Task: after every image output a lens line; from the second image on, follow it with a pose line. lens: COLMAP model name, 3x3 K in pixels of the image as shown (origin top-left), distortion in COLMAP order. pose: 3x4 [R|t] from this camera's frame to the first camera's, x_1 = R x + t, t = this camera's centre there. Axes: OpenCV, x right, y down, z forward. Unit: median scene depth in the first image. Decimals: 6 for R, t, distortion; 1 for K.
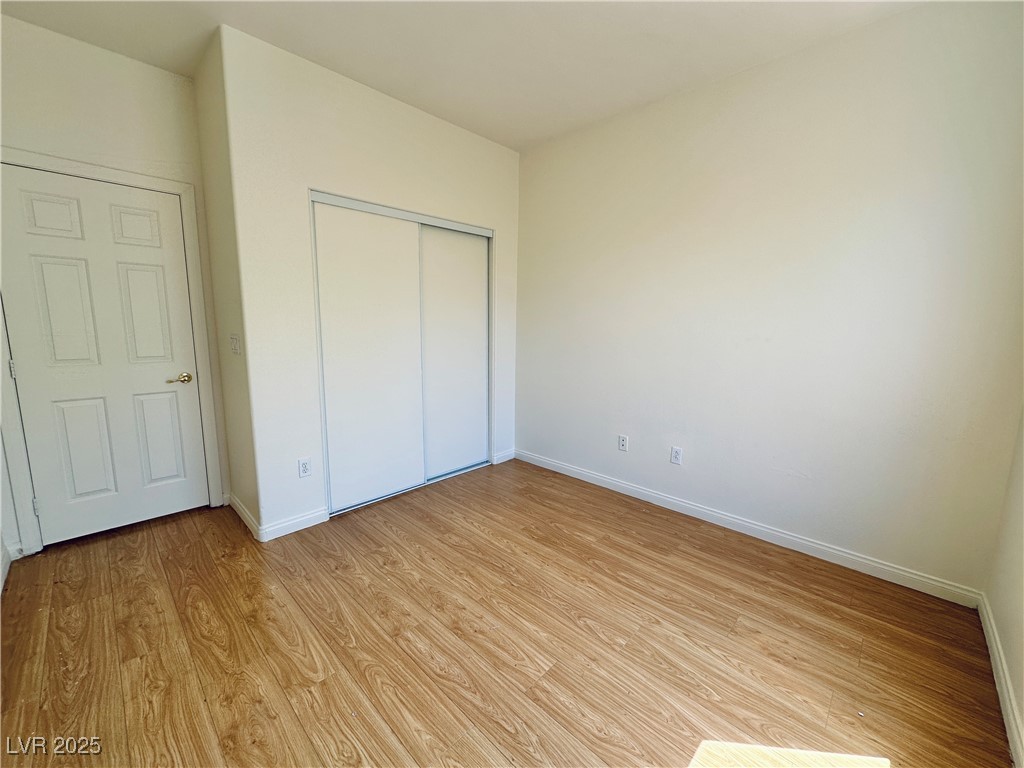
lens RADIAL K [[409.5, 0, 512.4], [0, 409.5, 383.7], [0, 0, 1]] dist [-0.001736, 0.000401]
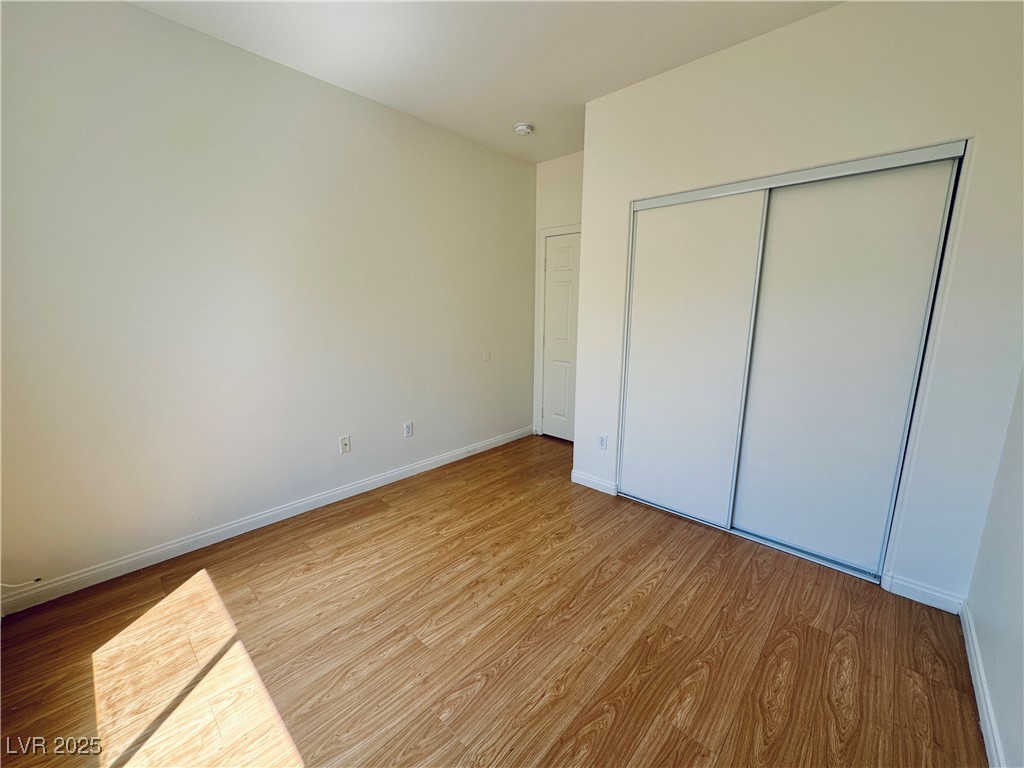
lens RADIAL K [[409.5, 0, 512.4], [0, 409.5, 383.7], [0, 0, 1]] dist [-0.001736, 0.000401]
pose [[0.018344, 0.175571, -0.984296, 0.902259], [-0.156163, 0.972882, 0.170625, -0.174757], [0.987561, 0.150581, 0.045264, 0.929052]]
